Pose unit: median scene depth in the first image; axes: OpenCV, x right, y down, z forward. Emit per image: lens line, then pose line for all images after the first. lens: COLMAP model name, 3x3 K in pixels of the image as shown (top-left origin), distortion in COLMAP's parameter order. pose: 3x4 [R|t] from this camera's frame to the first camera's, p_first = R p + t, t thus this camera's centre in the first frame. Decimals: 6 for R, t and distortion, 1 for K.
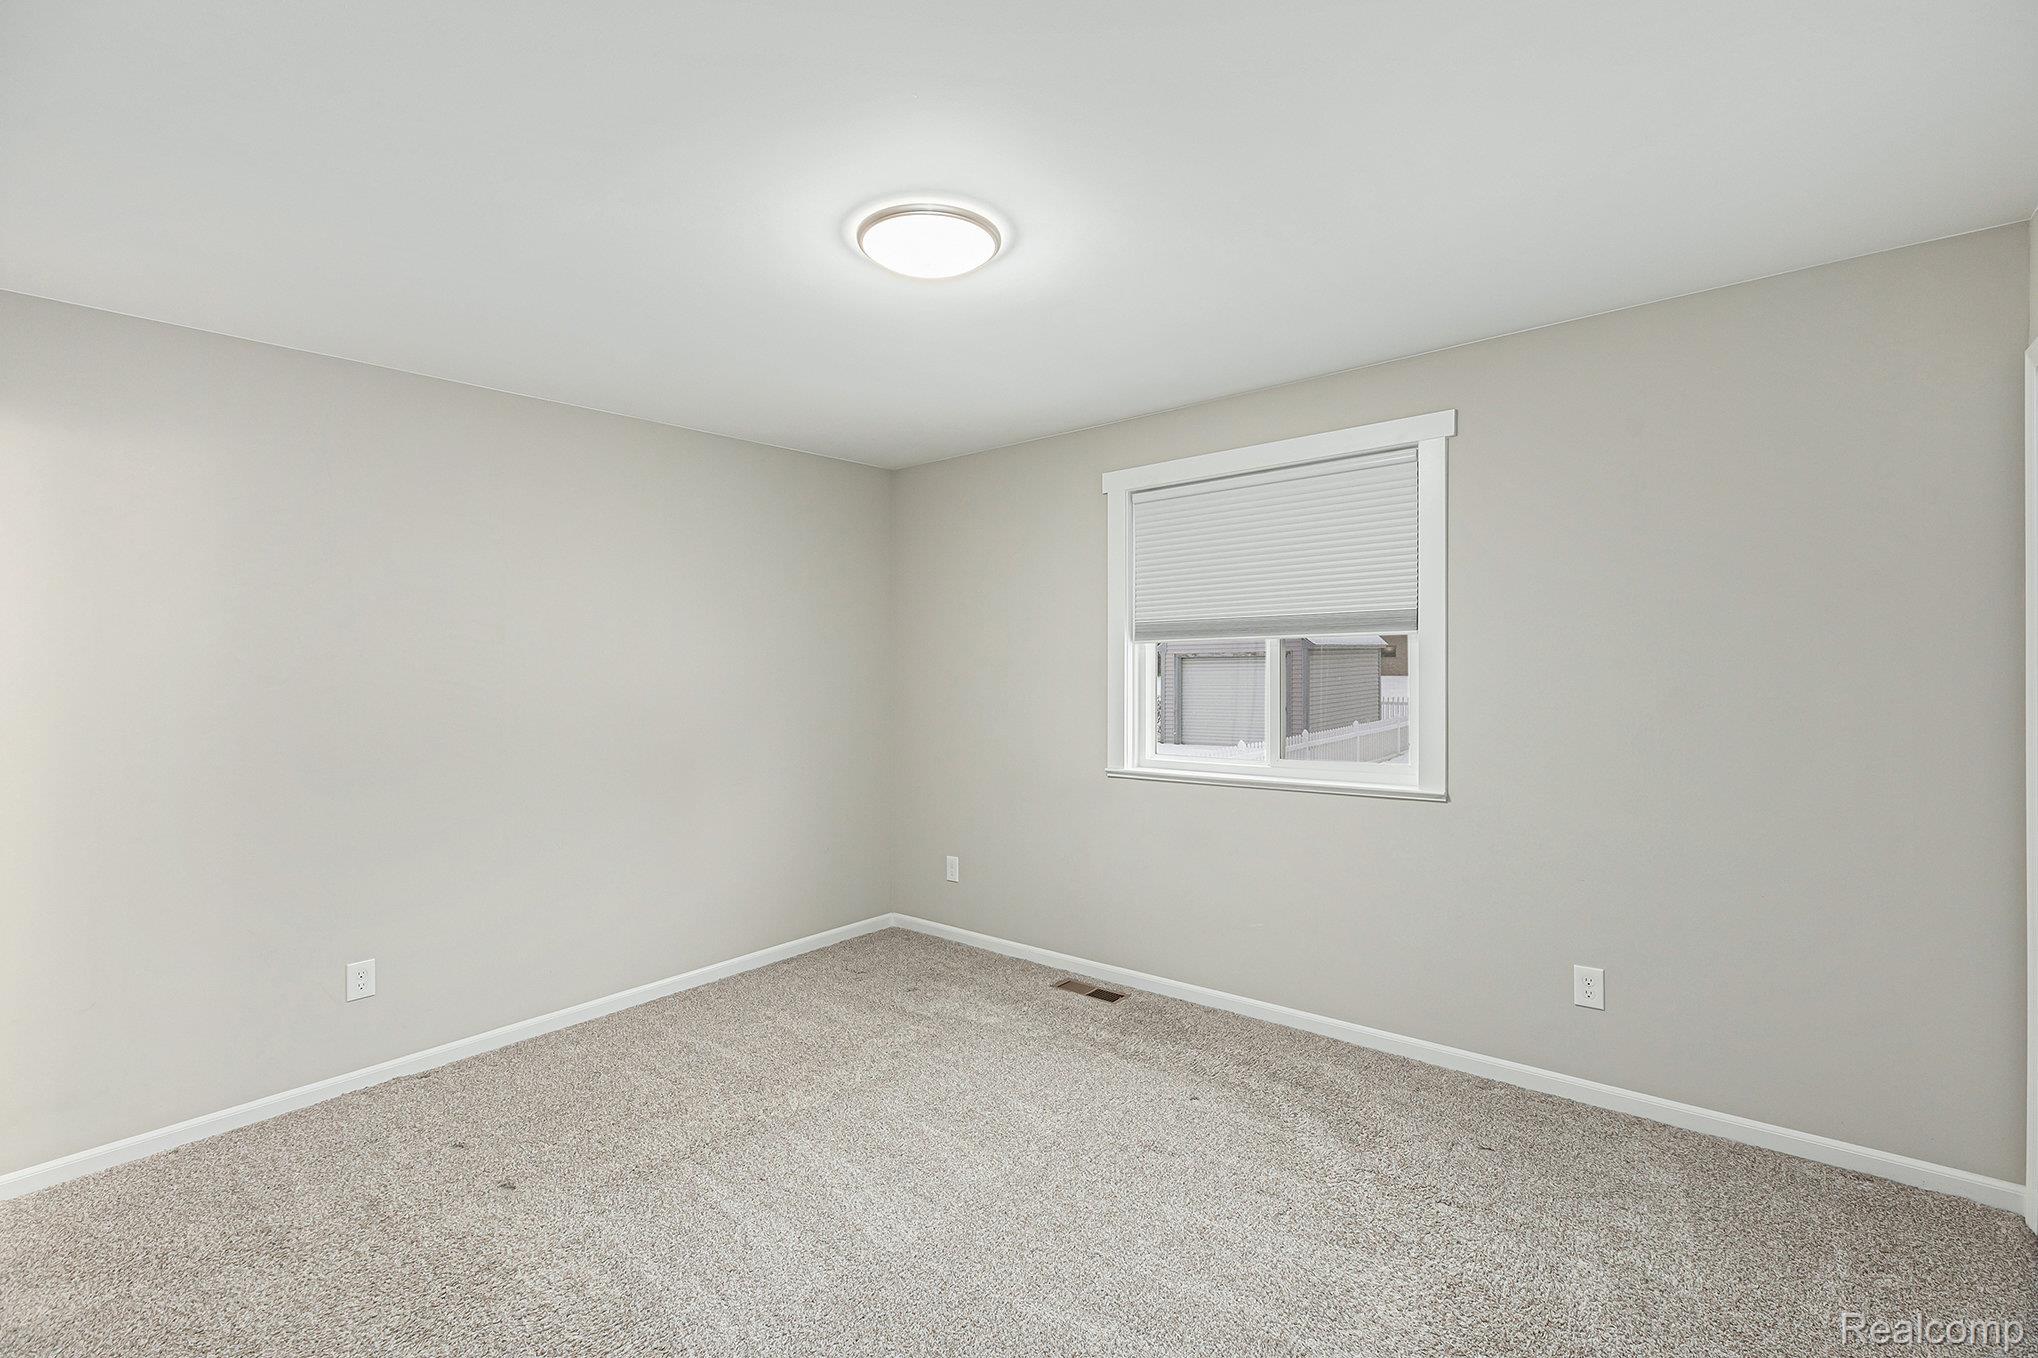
lens RADIAL K [[930.4, 0, 1019.3], [0, 930.4, 661.6], [0, 0, 1]] dist [0.002780, 0.000225]
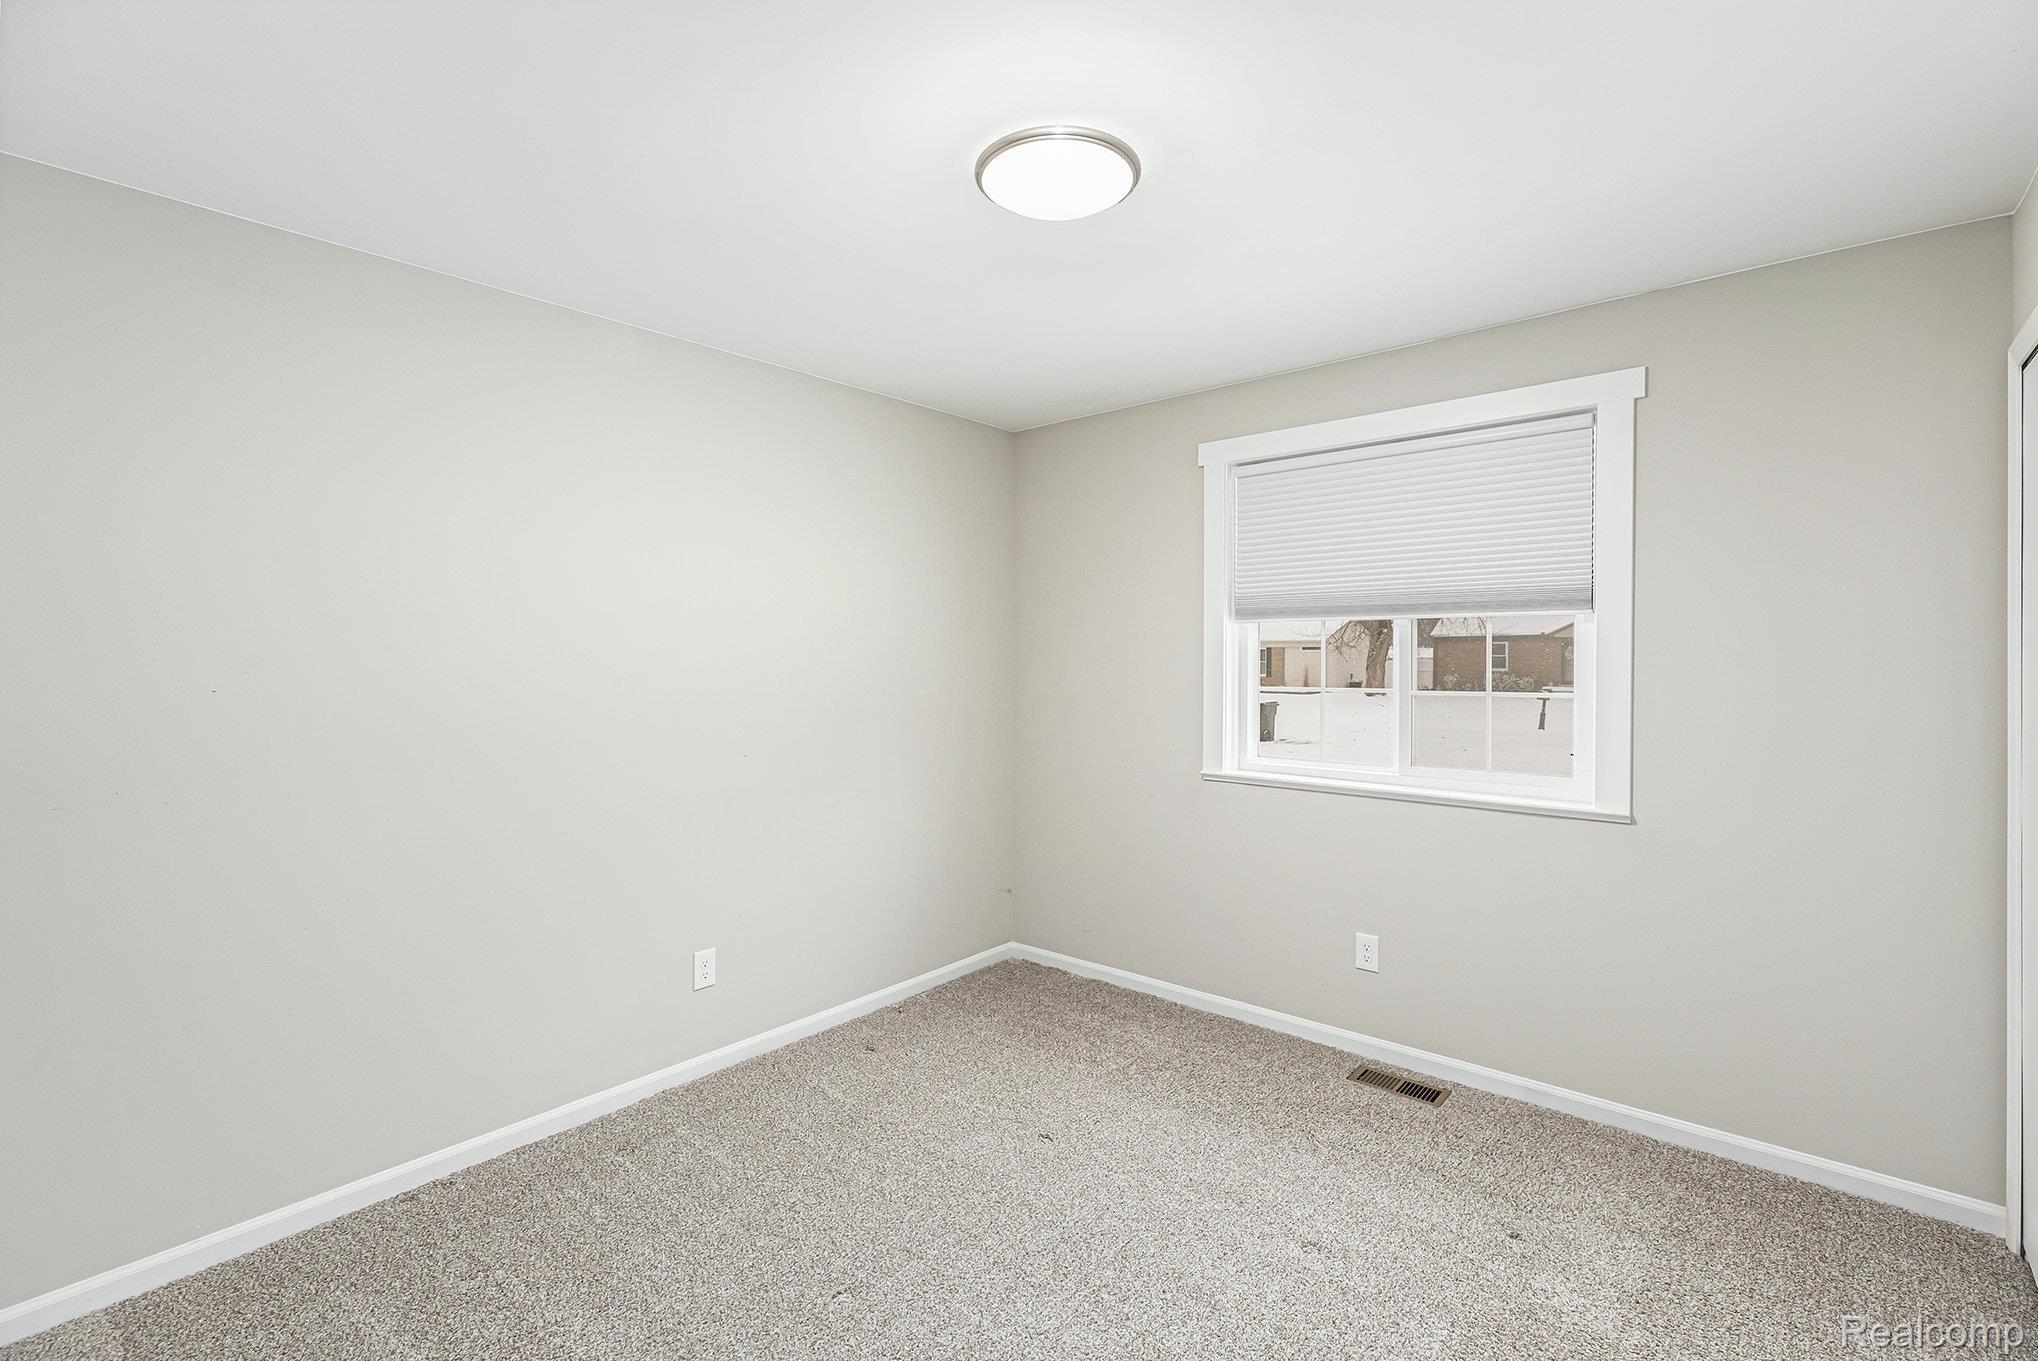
lens RADIAL K [[942.6, 0, 979.9], [0, 942.6, 625.8], [0, 0, 1]] dist [-0.000397, -0.000228]
pose [[0.999393, 0.013801, -0.031975, -0.105919], [-0.014656, 0.999536, -0.026686, 0.002460], [0.031592, 0.027138, 0.999132, 0.092473]]
